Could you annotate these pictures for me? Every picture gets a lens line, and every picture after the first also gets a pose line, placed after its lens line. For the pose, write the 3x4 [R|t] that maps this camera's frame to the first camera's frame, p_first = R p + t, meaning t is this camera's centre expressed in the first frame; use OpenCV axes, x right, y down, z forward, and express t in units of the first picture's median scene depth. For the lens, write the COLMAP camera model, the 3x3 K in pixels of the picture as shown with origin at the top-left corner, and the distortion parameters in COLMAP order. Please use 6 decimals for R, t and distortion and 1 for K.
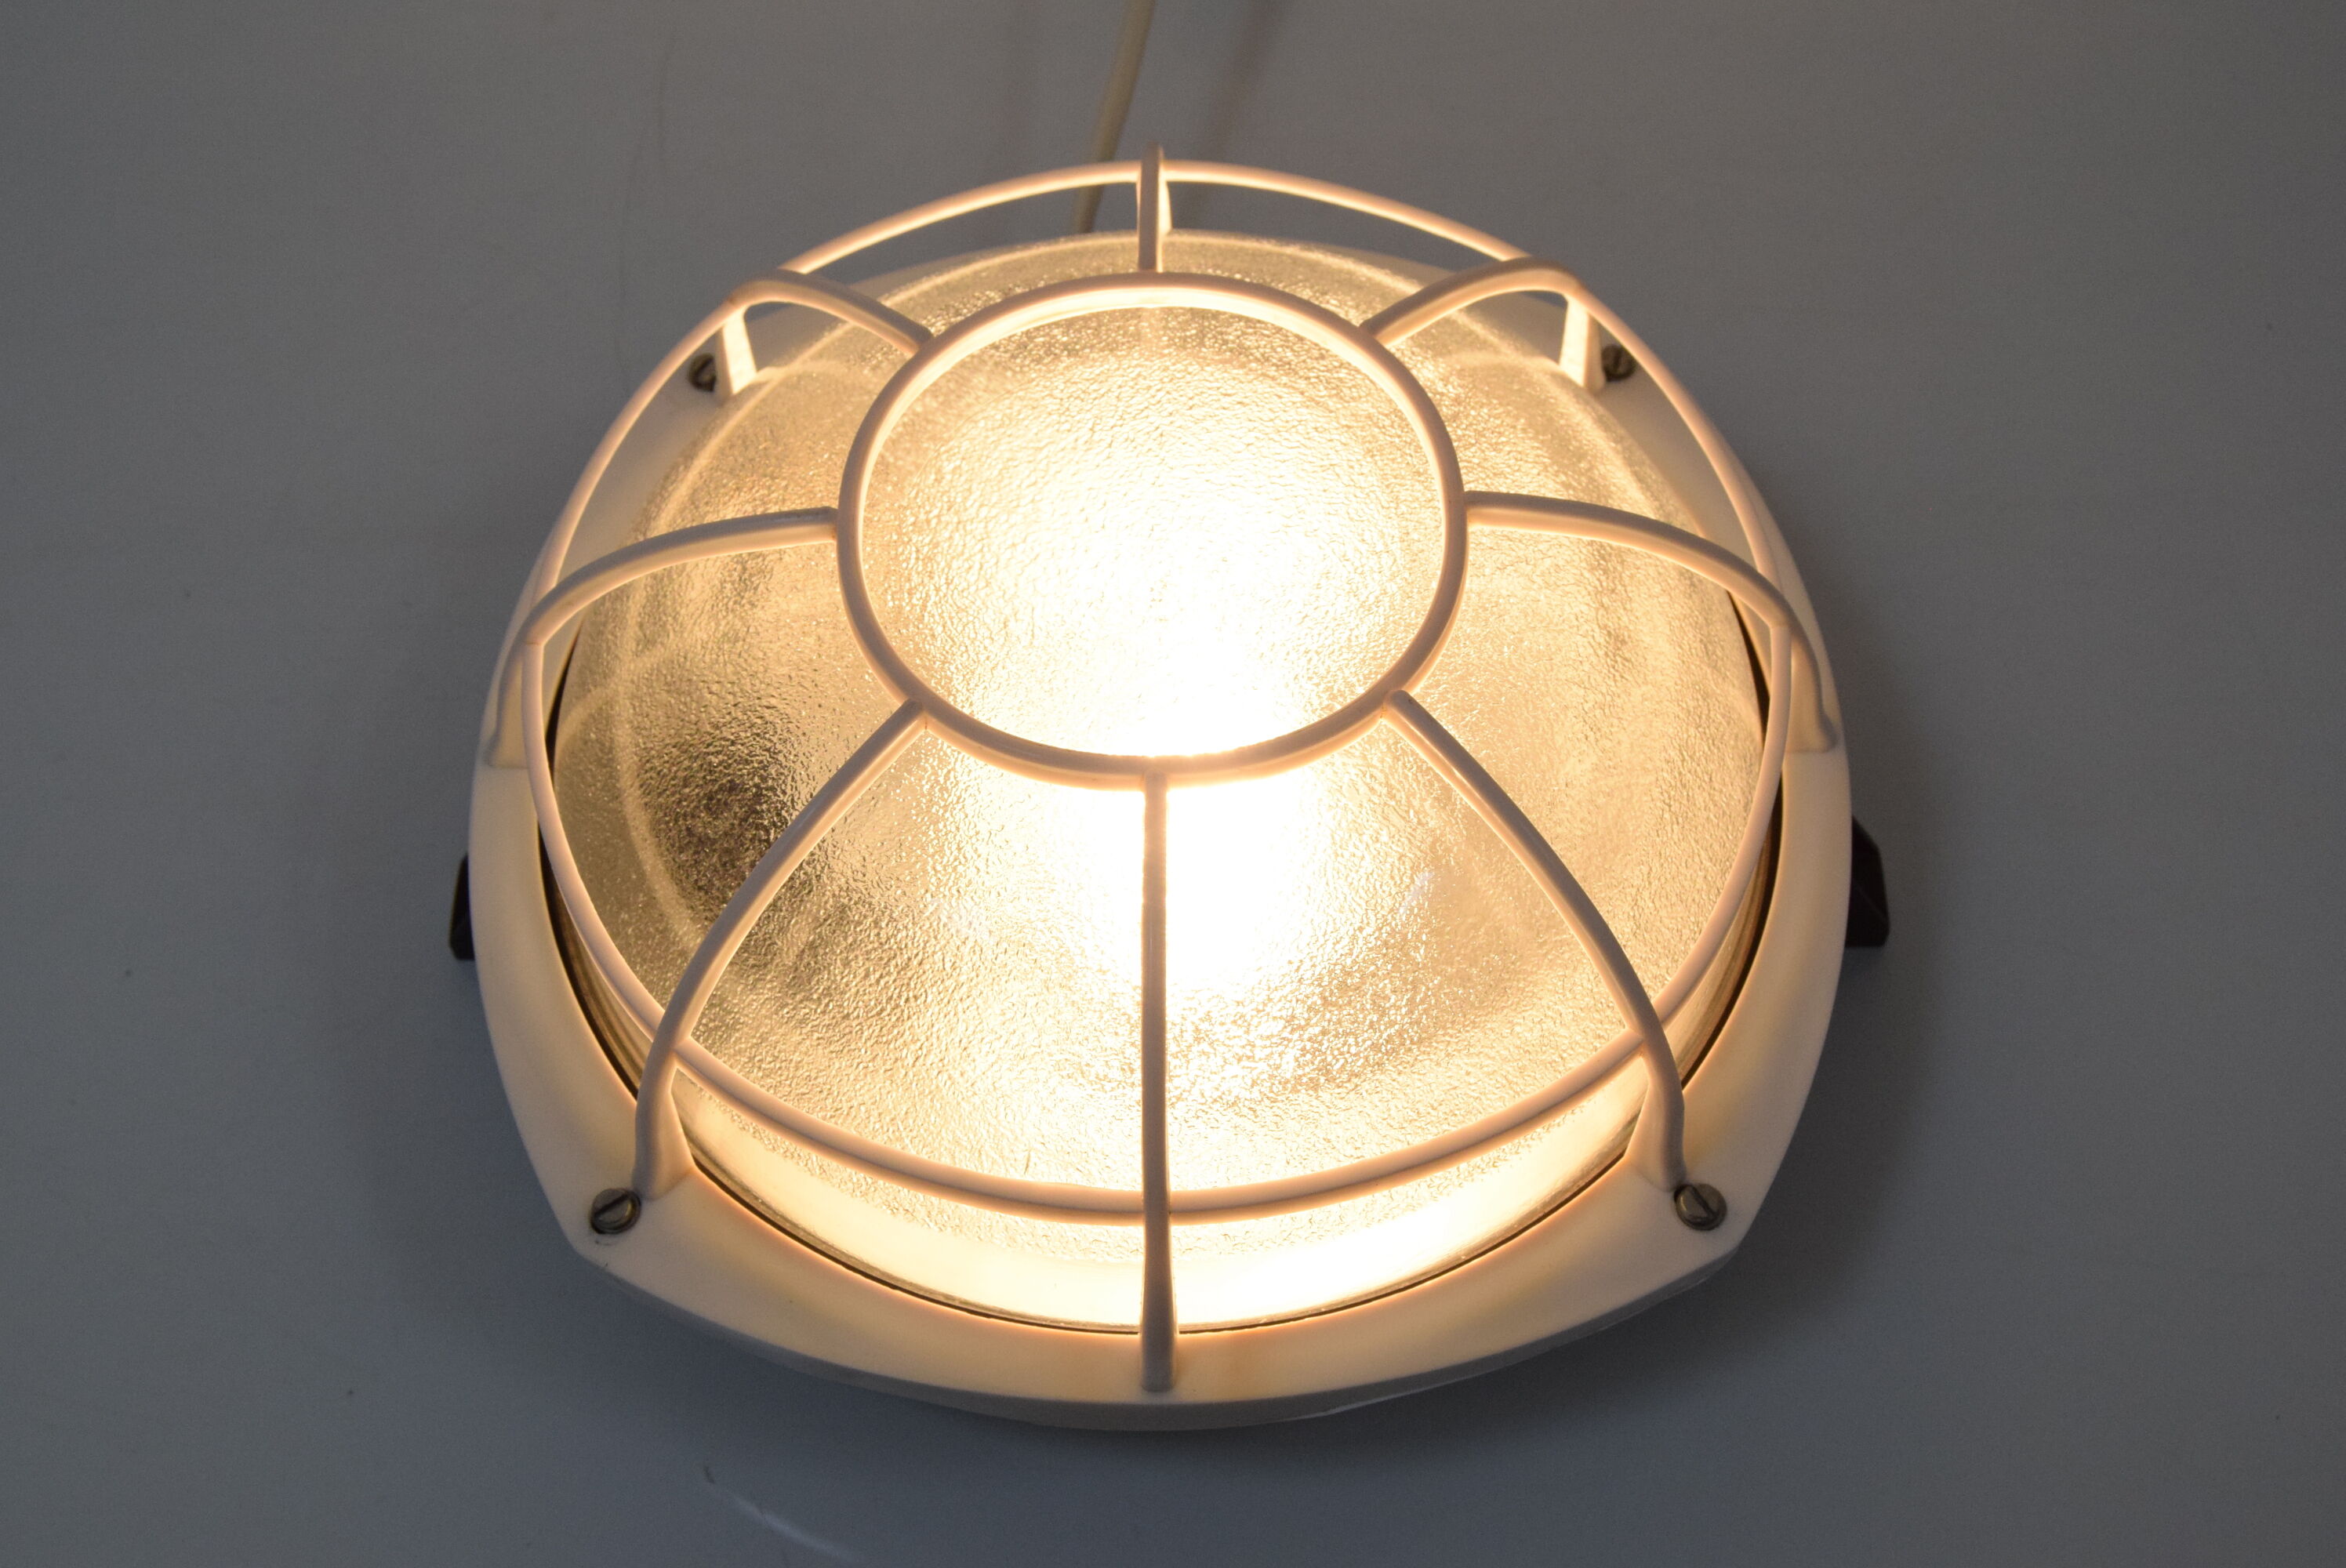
lens RADIAL K [[2845.3, 0, 1161.0], [0, 2845.3, 791.6], [0, 0, 1]] dist [-0.041544, 0.000000]
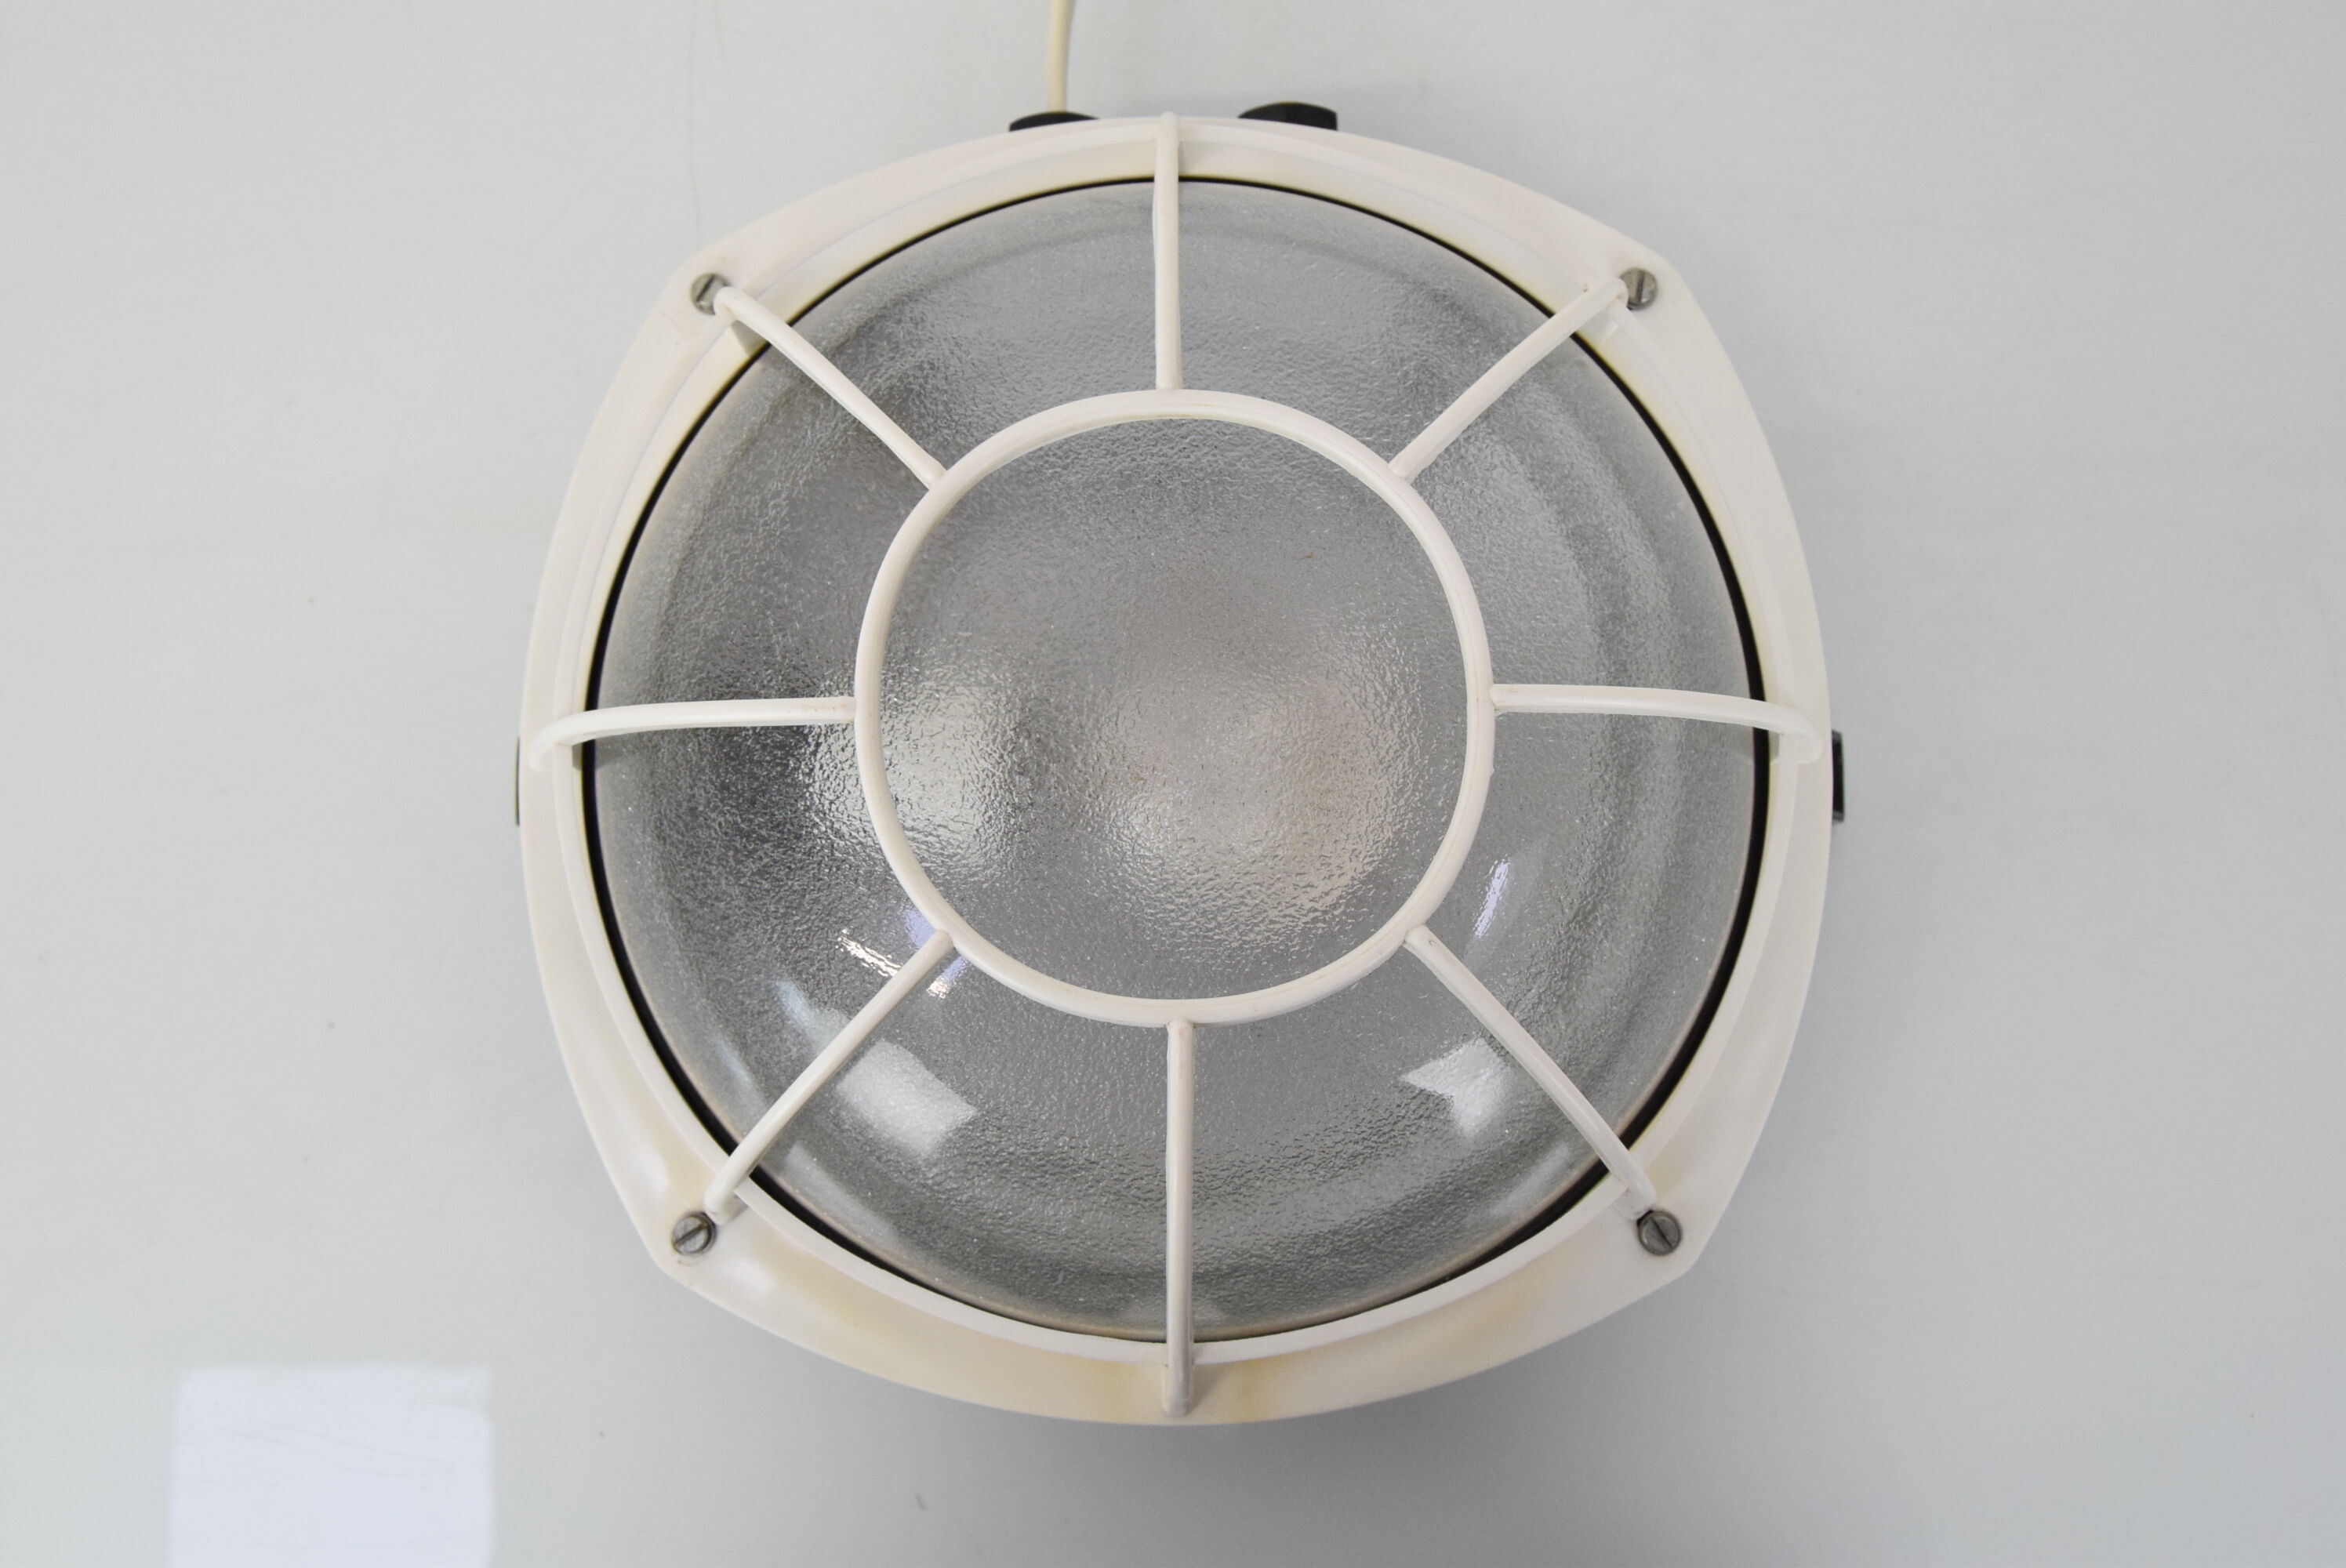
lens RADIAL K [[2254.7, 0, 1185.3], [0, 2254.7, 784.6], [0, 0, 1]] dist [-0.038899, 0.000000]
pose [[0.999832, -0.005480, 0.017468, -0.012932], [-0.002695, 0.899708, 0.436483, -0.409865], [-0.018108, -0.436457, 0.899543, 0.283001]]
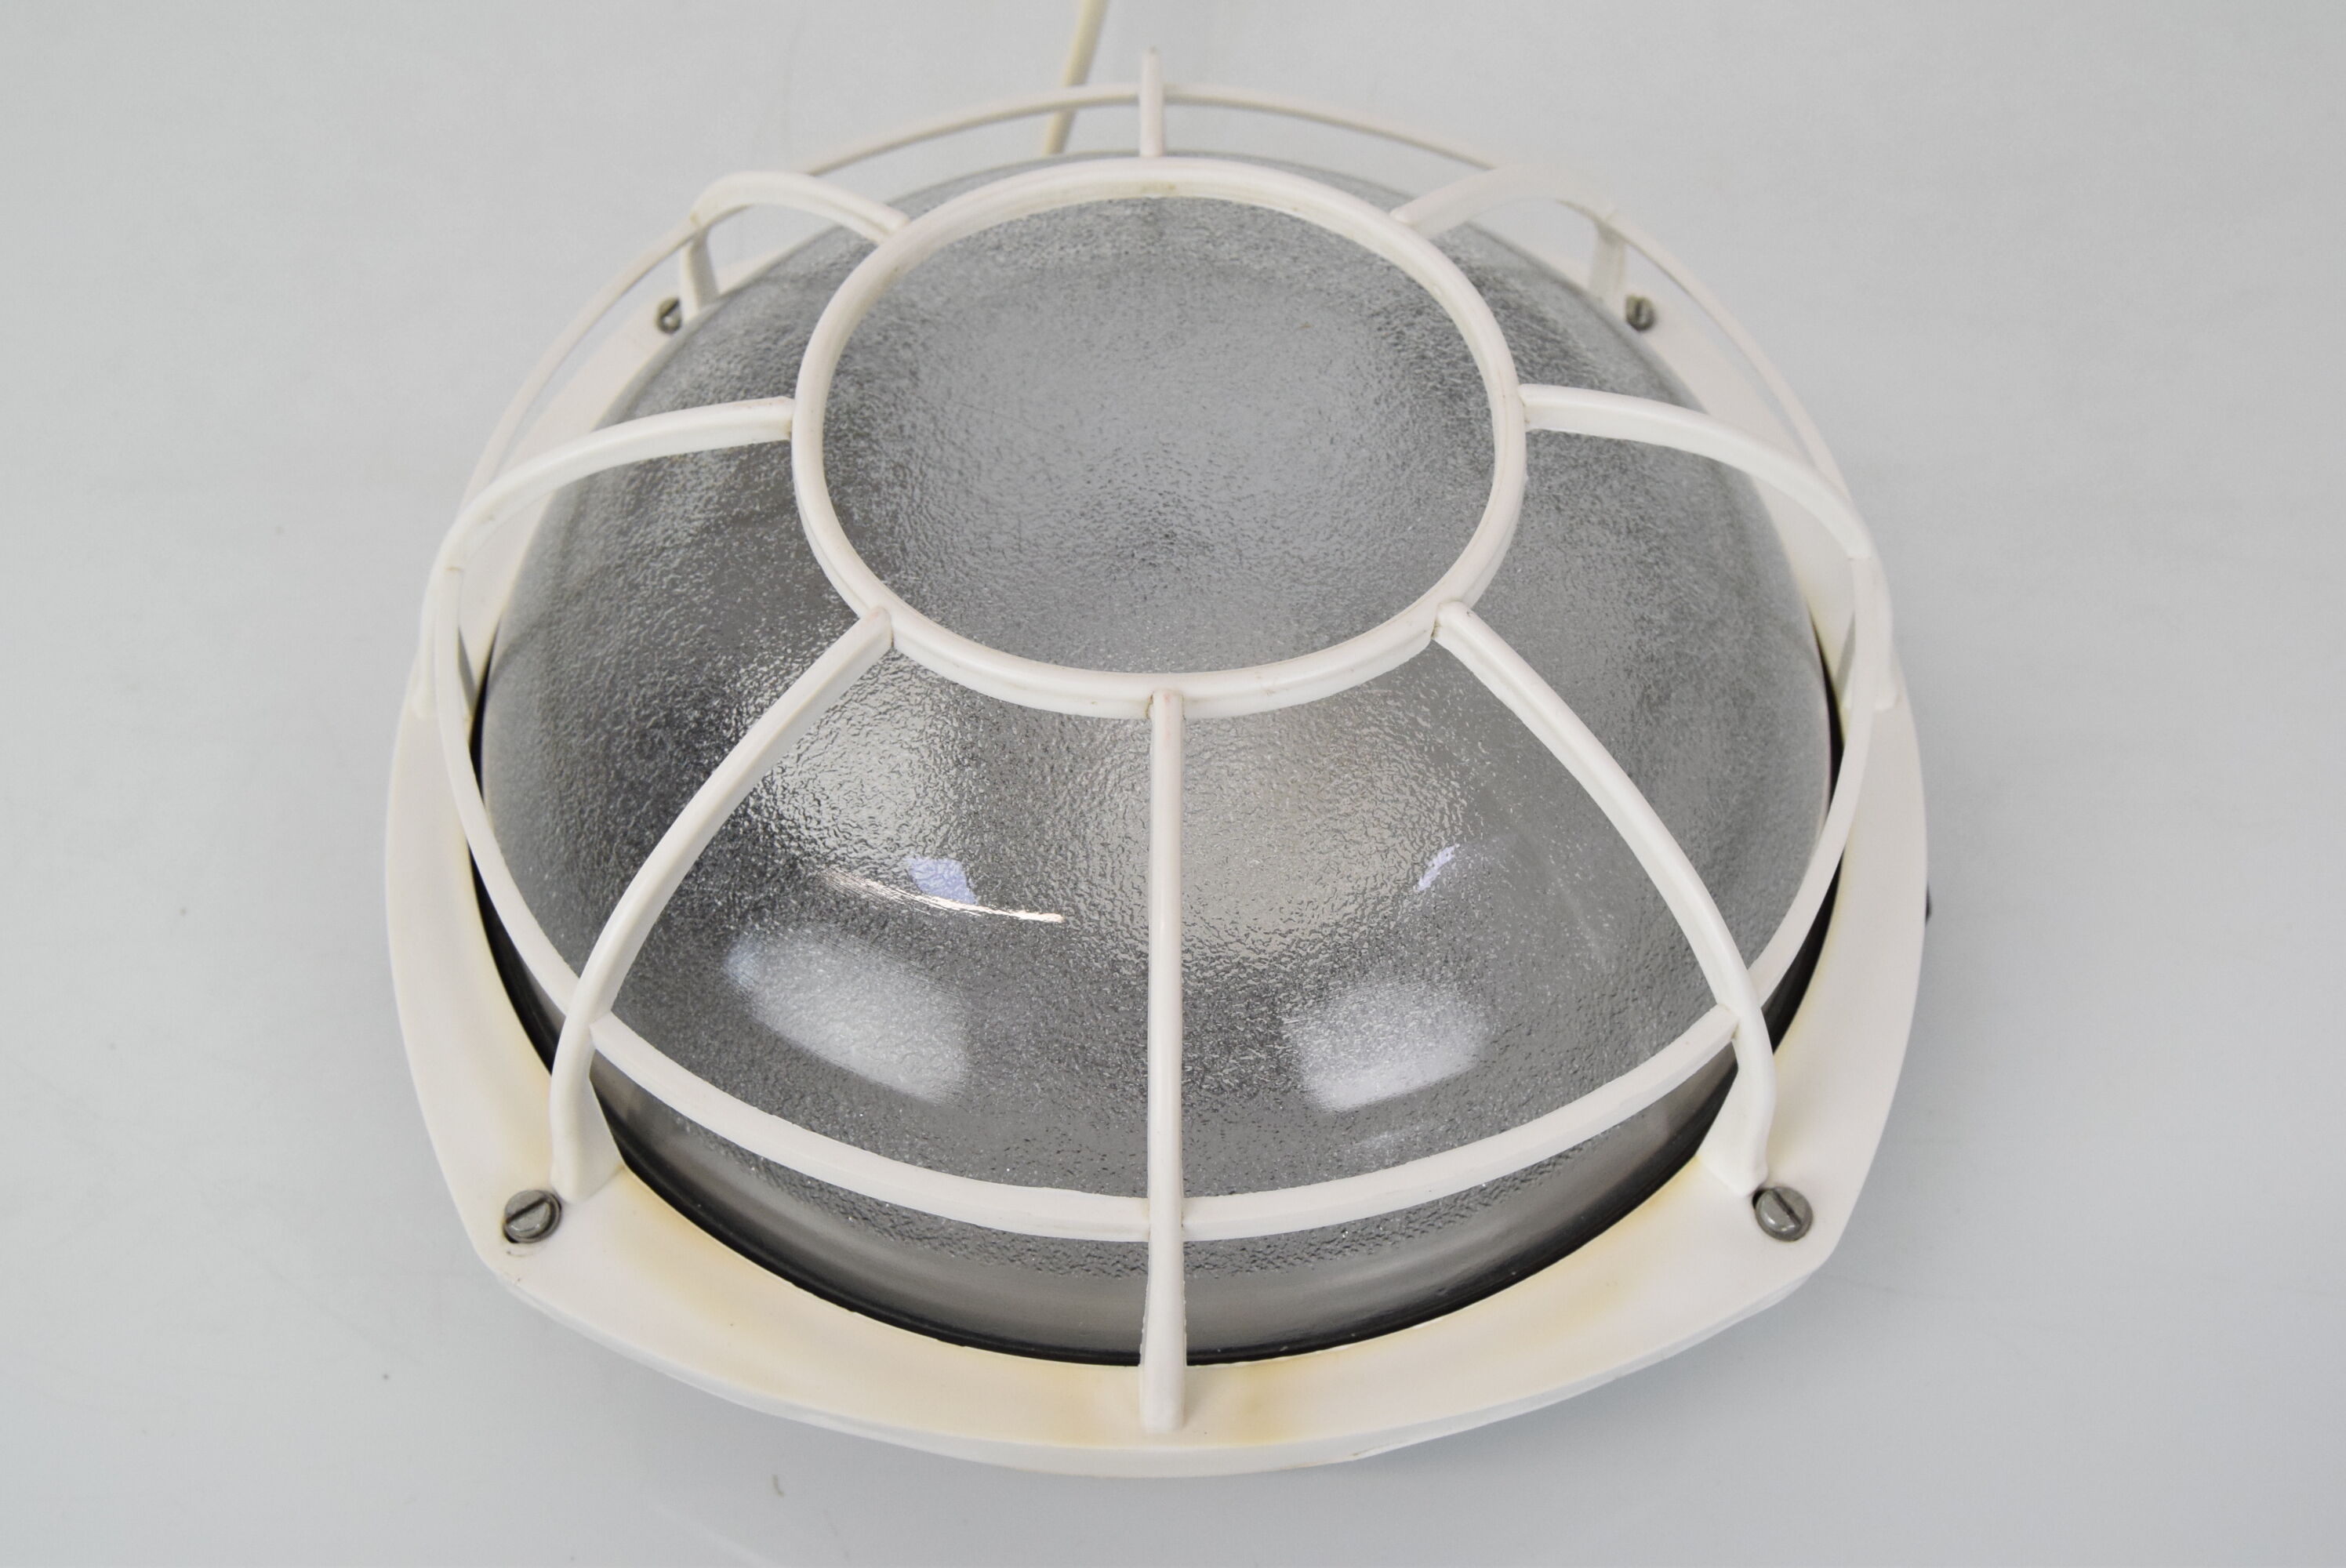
lens RADIAL K [[2254.7, 0, 1173.7], [0, 2254.7, 795.3], [0, 0, 1]] dist [-0.038899, 0.000000]
pose [[0.999671, 0.005482, 0.025067, -0.015160], [-0.004742, 0.999554, -0.029474, 0.039708], [-0.025217, 0.029345, 0.999251, 0.317751]]
